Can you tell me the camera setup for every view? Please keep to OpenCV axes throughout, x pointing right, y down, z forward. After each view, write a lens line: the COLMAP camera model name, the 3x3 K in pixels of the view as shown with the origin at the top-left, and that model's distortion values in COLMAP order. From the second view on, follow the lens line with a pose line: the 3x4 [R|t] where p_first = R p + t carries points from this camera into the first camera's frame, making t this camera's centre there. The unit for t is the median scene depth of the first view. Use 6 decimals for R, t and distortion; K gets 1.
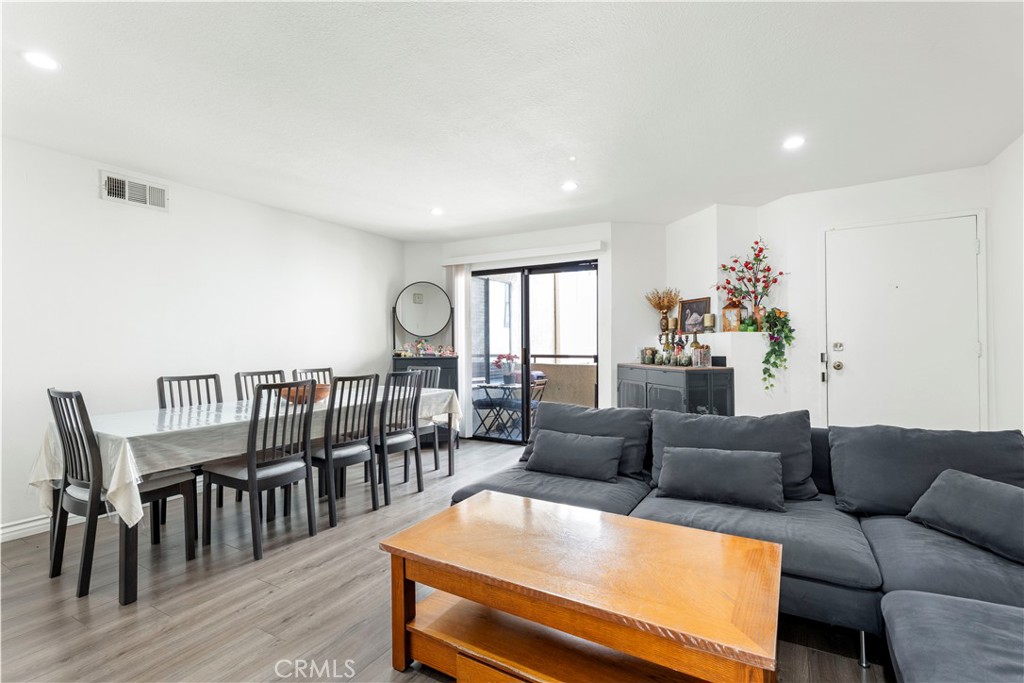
lens RADIAL K [[480.4, 0, 515.0], [0, 480.4, 342.8], [0, 0, 1]] dist [0.001759, 0.002399]
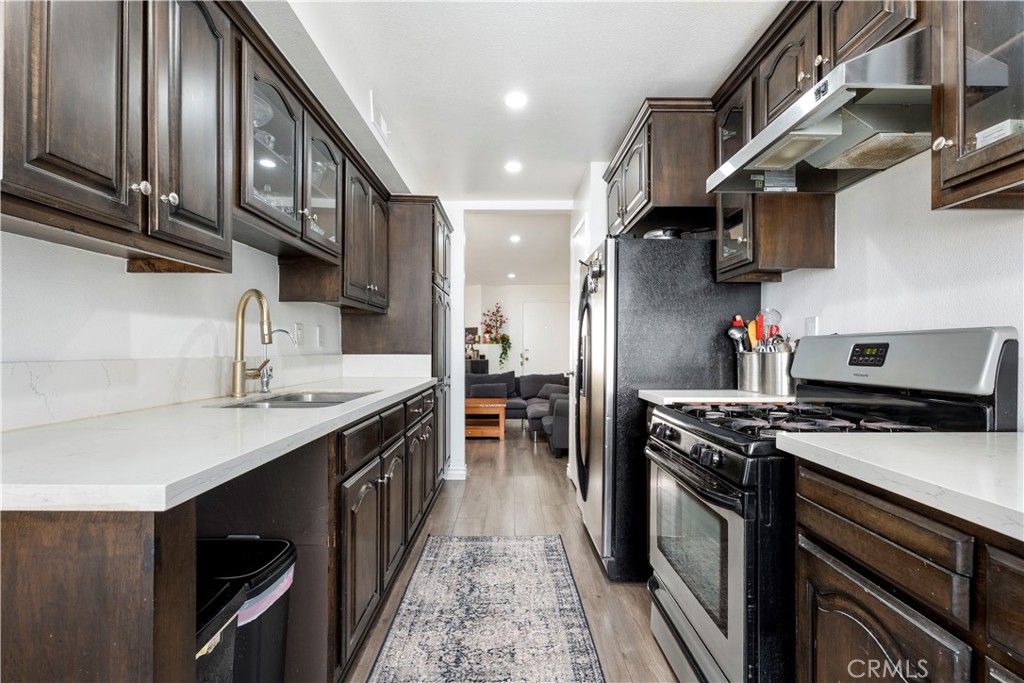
lens RADIAL K [[480.4, 0, 513.3], [0, 480.4, 344.1], [0, 0, 1]] dist [0.001759, 0.002399]
pose [[0.865158, 0.016501, 0.501228, -0.590778], [-0.013935, 0.999864, -0.008862, -0.003845], [-0.501306, 0.000682, 0.865270, -1.041500]]
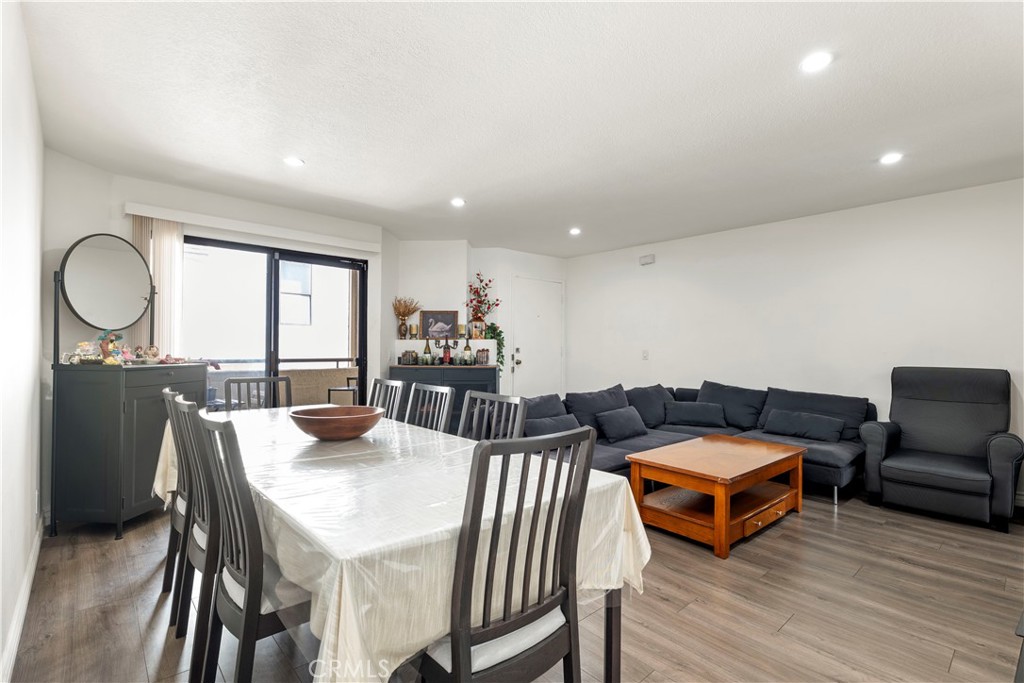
lens RADIAL K [[480.4, 0, 517.2], [0, 480.4, 343.6], [0, 0, 1]] dist [0.001759, 0.002399]
pose [[0.286801, 0.015988, 0.957857, -0.858989], [-0.008616, 0.999863, -0.014109, 0.008805], [-0.957951, -0.004207, 0.286900, 0.535662]]
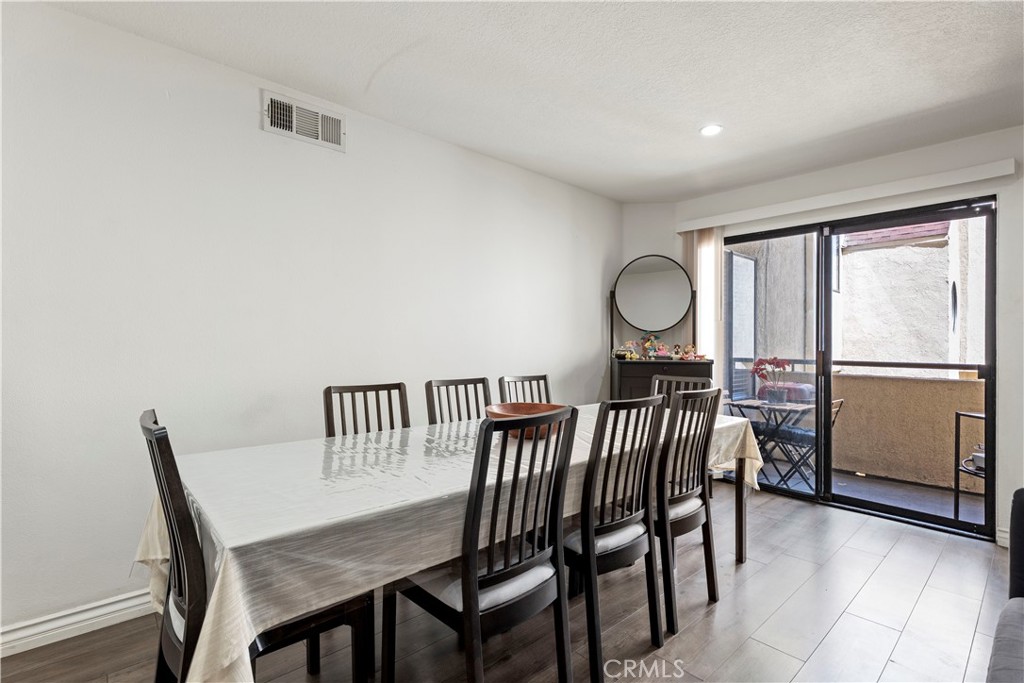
lens RADIAL K [[480.4, 0, 515.4], [0, 480.4, 342.1], [0, 0, 1]] dist [0.001759, 0.002399]
pose [[0.953609, 0.010993, -0.300848, -0.243228], [-0.011521, 0.999934, 0.000020, 0.006530], [0.300828, 0.003447, 0.953672, 0.369632]]
